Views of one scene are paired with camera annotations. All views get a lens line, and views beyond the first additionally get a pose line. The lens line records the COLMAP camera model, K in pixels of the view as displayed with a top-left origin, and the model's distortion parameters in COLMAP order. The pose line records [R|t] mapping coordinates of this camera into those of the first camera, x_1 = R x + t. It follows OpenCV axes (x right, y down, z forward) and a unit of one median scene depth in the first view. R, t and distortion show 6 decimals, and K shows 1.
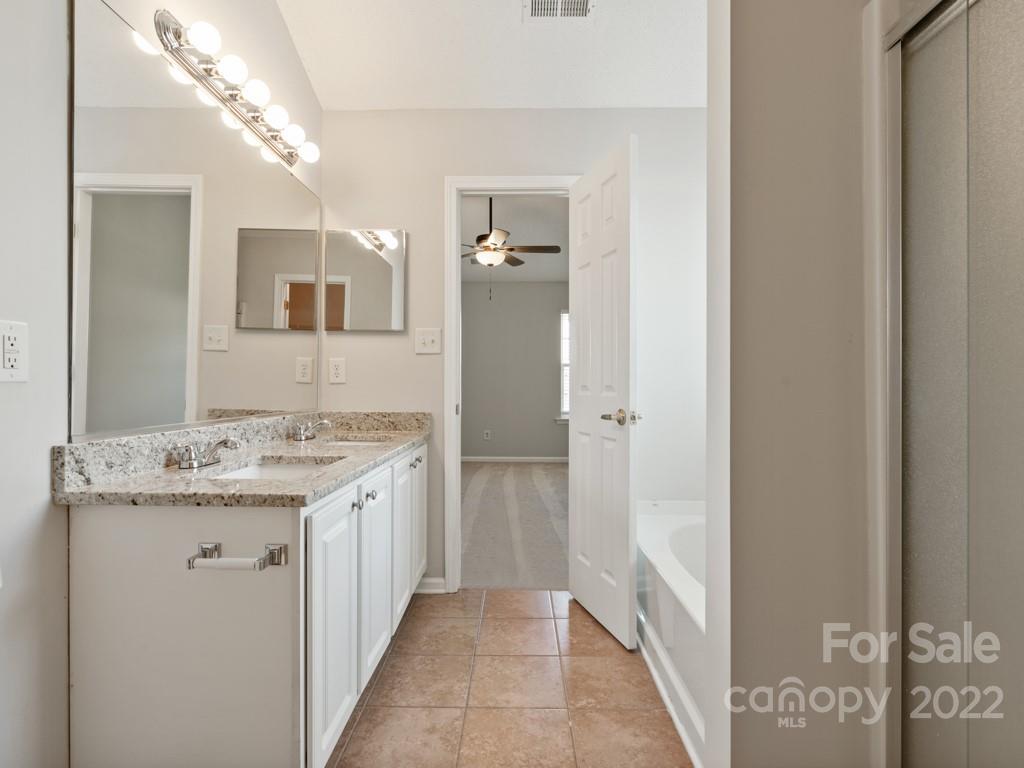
lens RADIAL K [[488.0, 0, 512.0], [0, 488.0, 384.0], [0, 0, 1]] dist [0.000437, -0.000143]
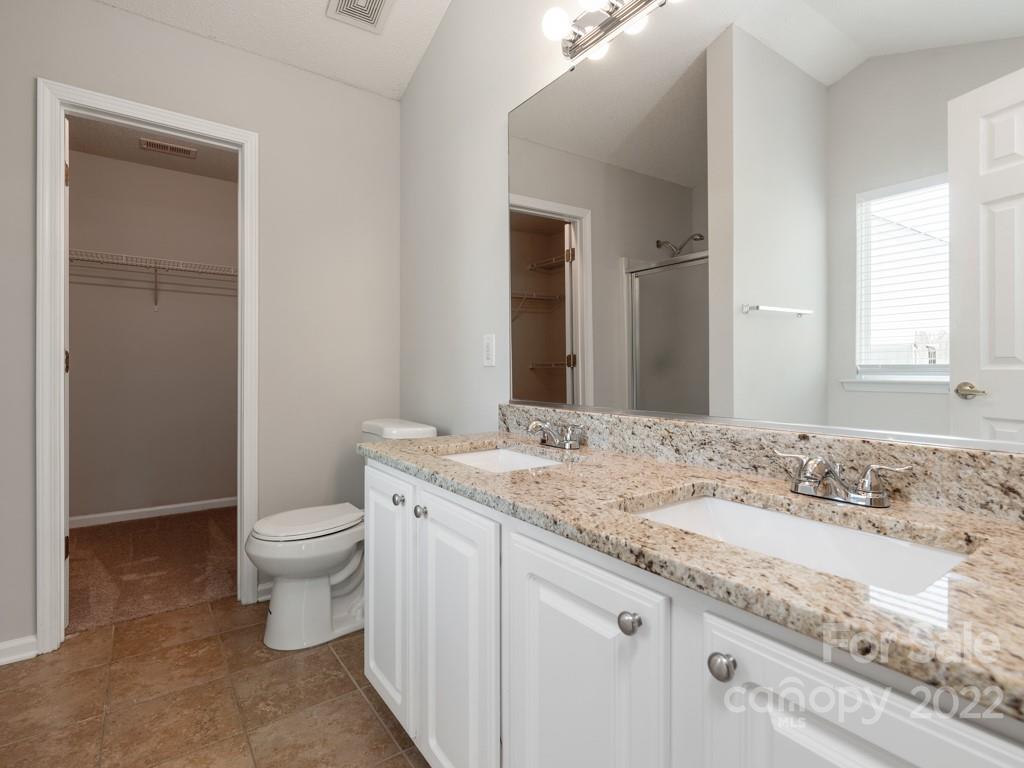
lens RADIAL K [[488.0, 0, 512.0], [0, 488.0, 384.0], [0, 0, 1]] dist [0.000437, -0.000143]
pose [[-0.816109, 0.006899, -0.577857, 0.013997], [-0.004079, 0.999835, 0.017698, 0.023318], [0.577884, 0.016800, -0.815946, 1.940570]]
